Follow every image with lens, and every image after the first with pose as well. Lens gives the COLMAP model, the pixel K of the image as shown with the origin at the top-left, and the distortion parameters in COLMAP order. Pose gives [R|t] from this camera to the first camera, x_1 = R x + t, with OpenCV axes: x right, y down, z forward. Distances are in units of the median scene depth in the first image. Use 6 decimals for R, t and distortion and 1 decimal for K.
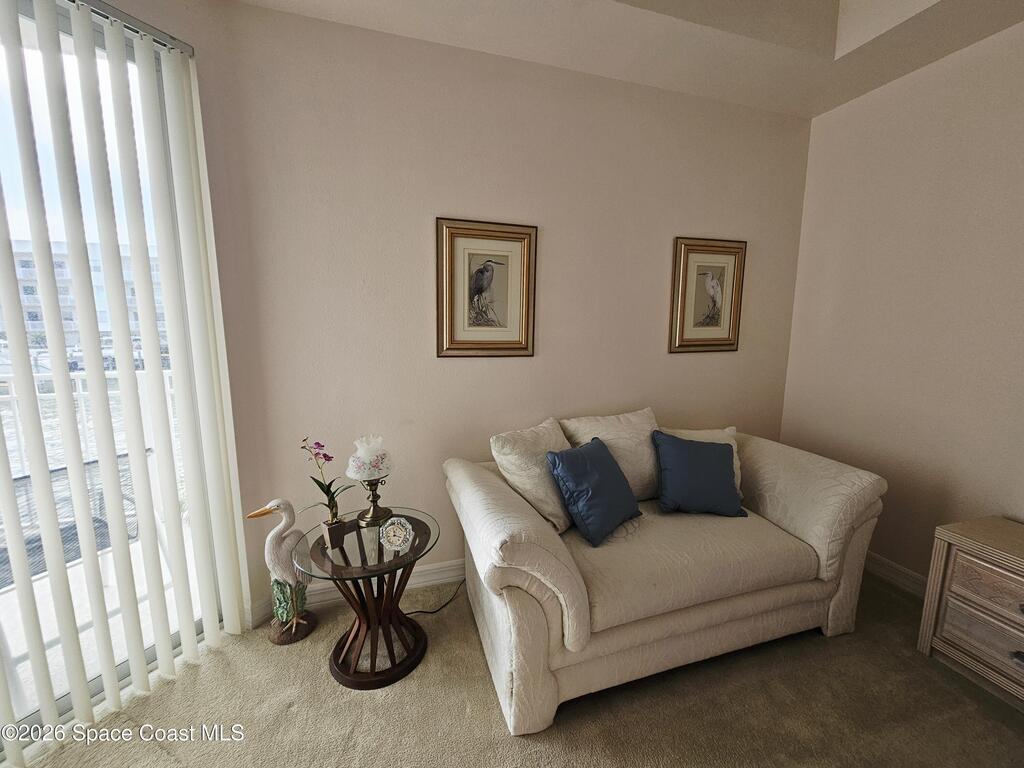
lens RADIAL K [[422.2, 0, 513.8], [0, 422.2, 383.8], [0, 0, 1]] dist [-0.000151, 0.000039]
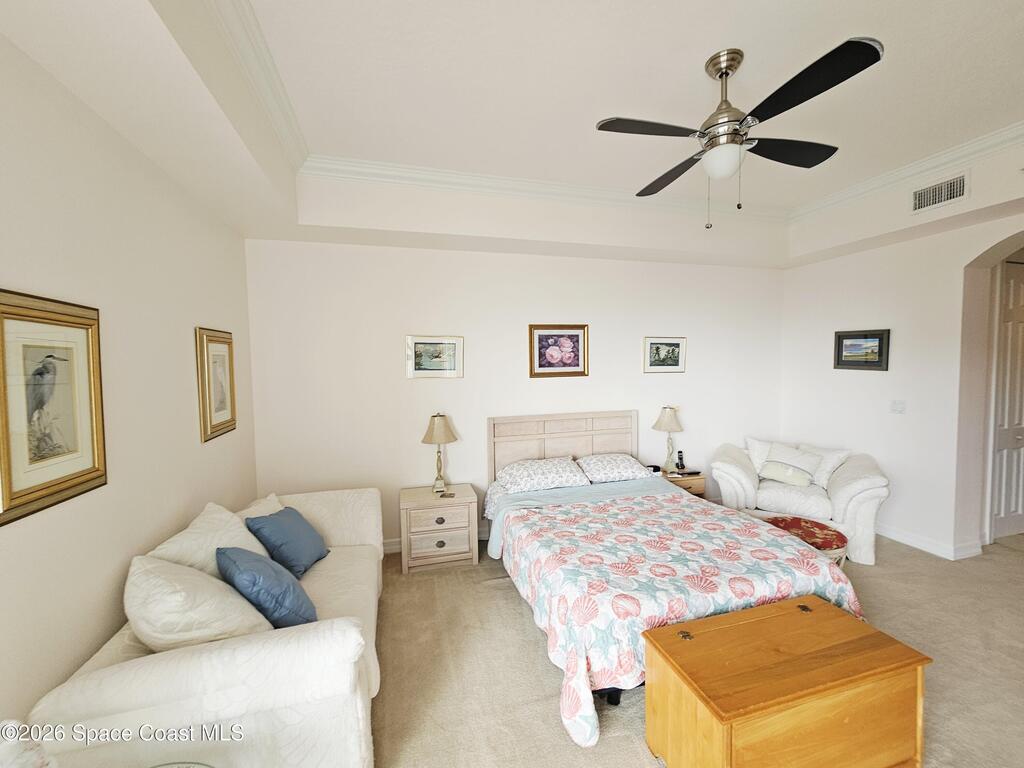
lens RADIAL K [[422.2, 0, 513.8], [0, 422.2, 383.8], [0, 0, 1]] dist [-0.000151, 0.000039]
pose [[0.028352, -0.059012, 0.997855, -0.681797], [0.164729, 0.984883, 0.053564, -0.167494], [-0.985931, 0.162857, 0.037645, 0.284695]]
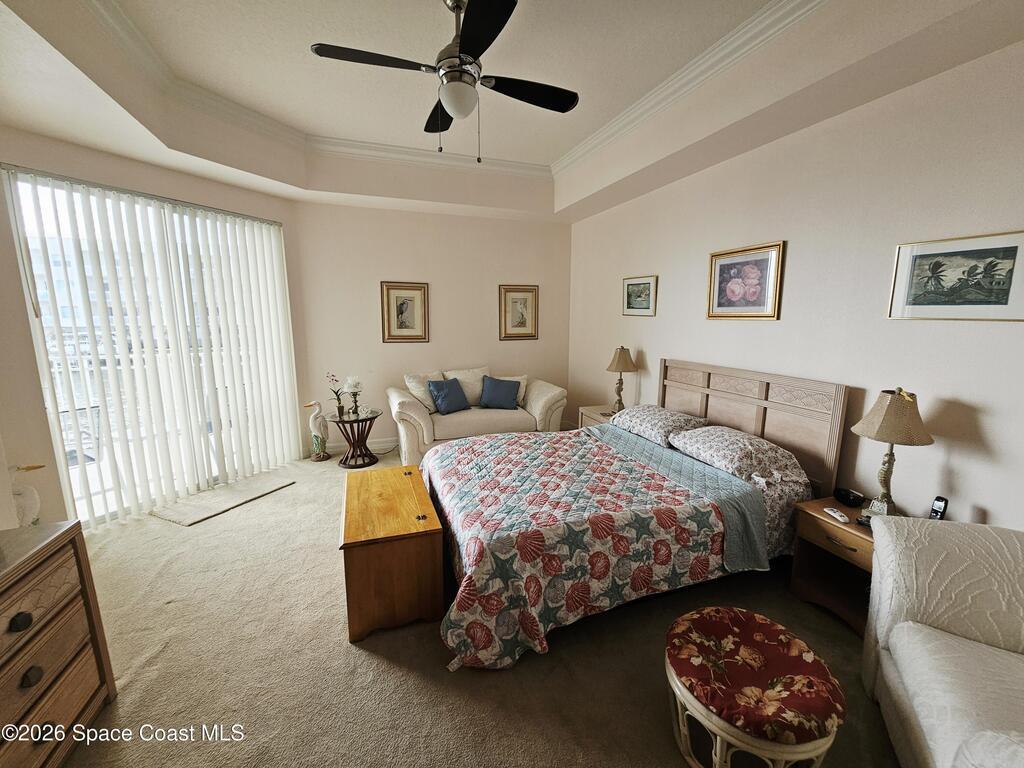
lens RADIAL K [[422.2, 0, 513.8], [0, 422.2, 383.8], [0, 0, 1]] dist [-0.000151, 0.000039]
pose [[0.998975, -0.010938, 0.043927, 0.409753], [0.010276, 0.999831, 0.015265, 0.127944], [-0.044086, -0.014798, 0.998918, -1.263477]]
